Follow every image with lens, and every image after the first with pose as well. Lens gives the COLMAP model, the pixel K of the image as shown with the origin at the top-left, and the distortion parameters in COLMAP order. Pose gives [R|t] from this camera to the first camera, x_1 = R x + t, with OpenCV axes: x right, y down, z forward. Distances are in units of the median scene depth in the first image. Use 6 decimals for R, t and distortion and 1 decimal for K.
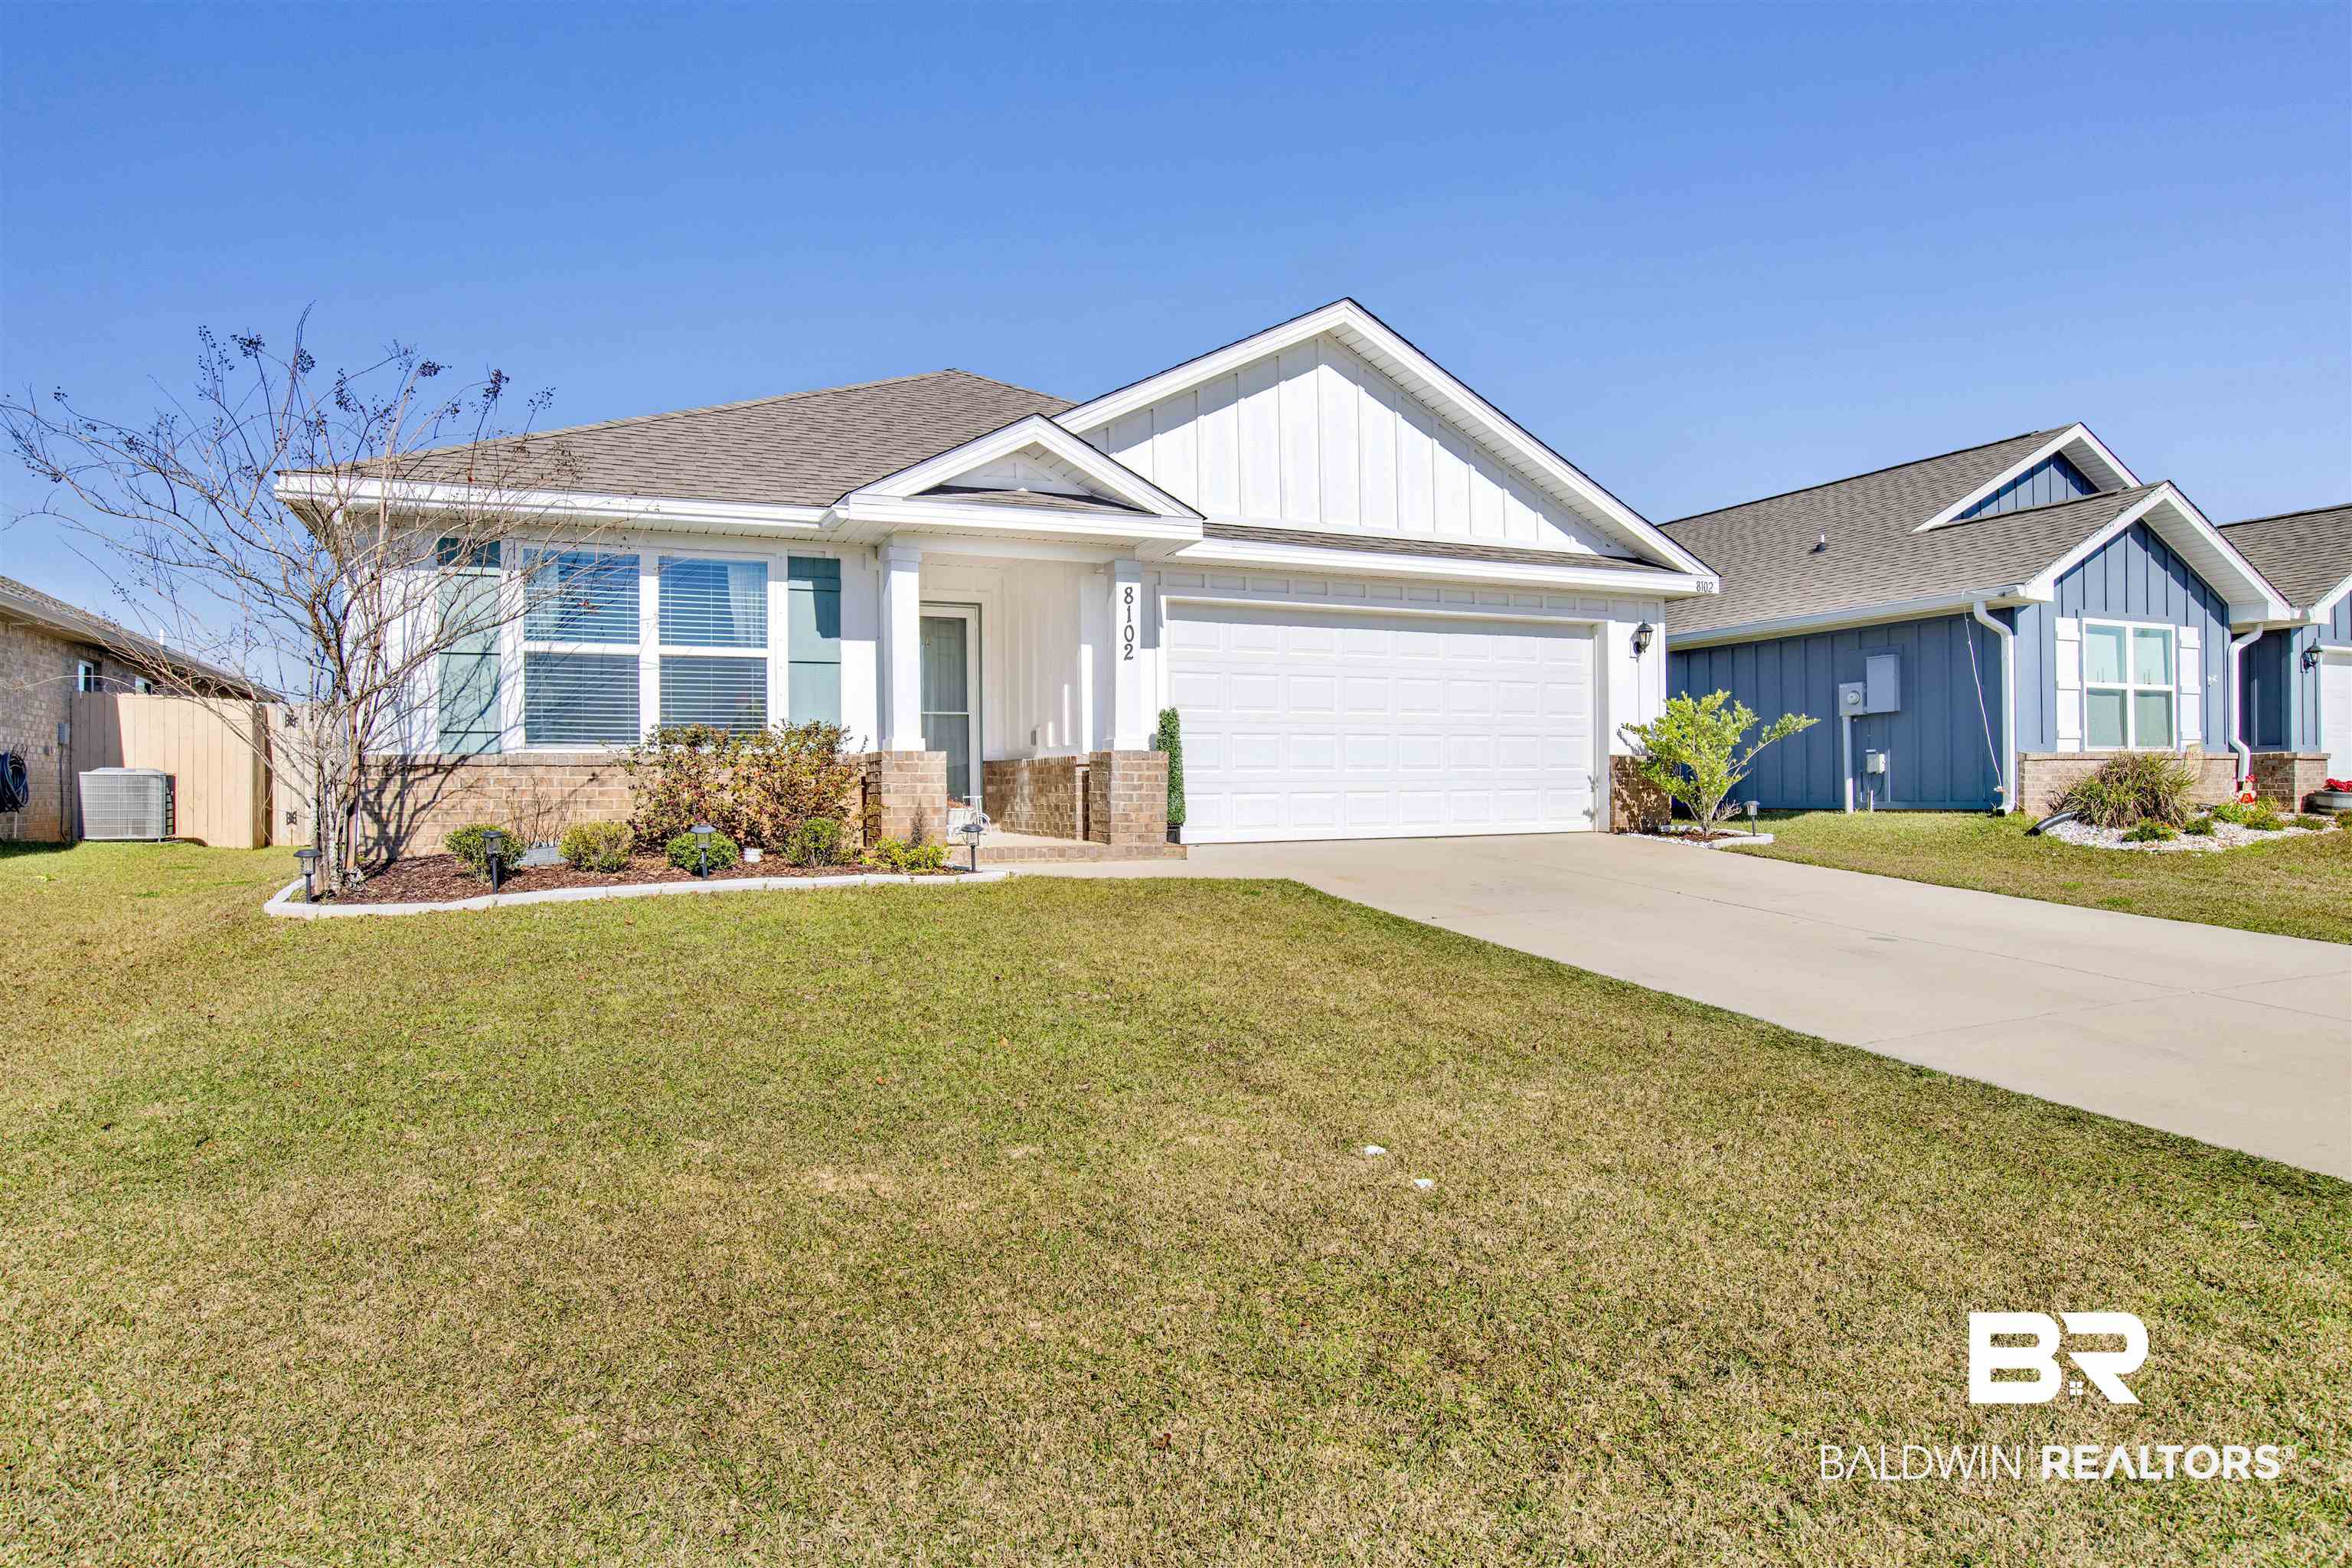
lens RADIAL K [[1367.4, 0, 1178.1], [0, 1367.4, 781.5], [0, 0, 1]] dist [-0.007284, -0.000579]
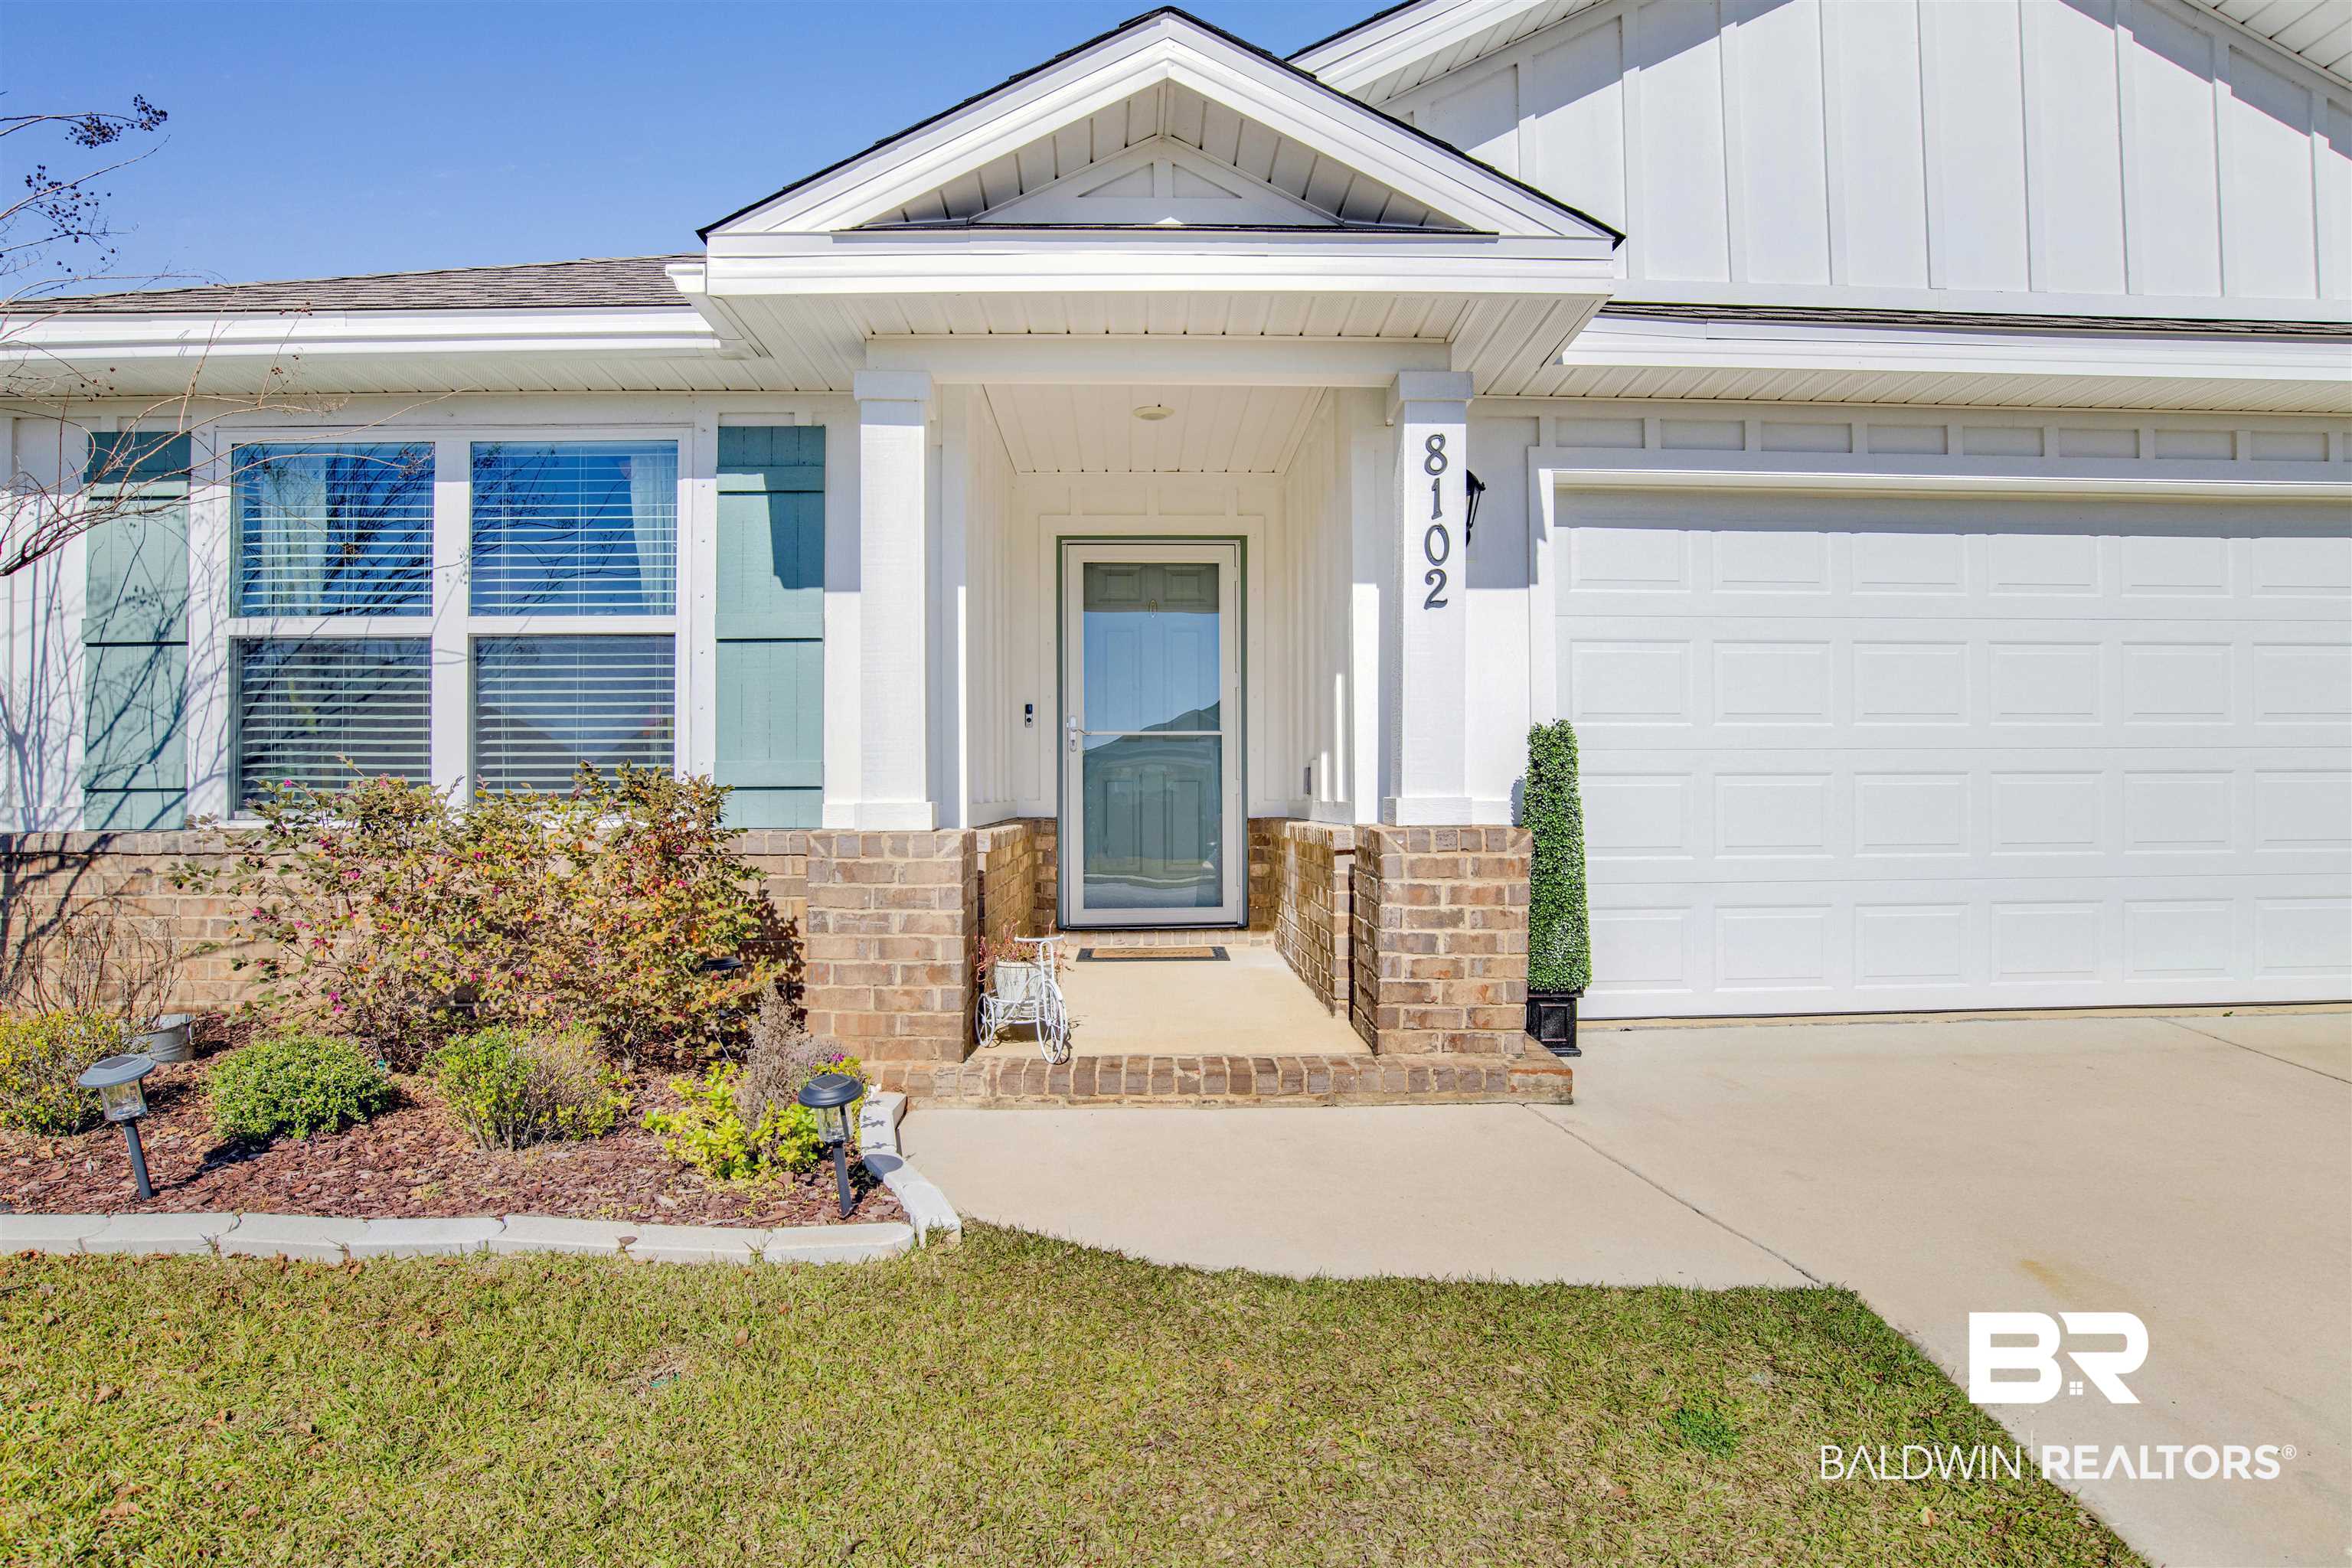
lens RADIAL K [[1290.0, 0, 1175.2], [0, 1290.0, 783.3], [0, 0, 1]] dist [-0.048767, 0.000604]
pose [[0.922831, 0.005014, -0.385172, 0.044431], [-0.005282, 0.999986, 0.000364, -0.037277], [0.385168, 0.001699, 0.922845, 0.639064]]
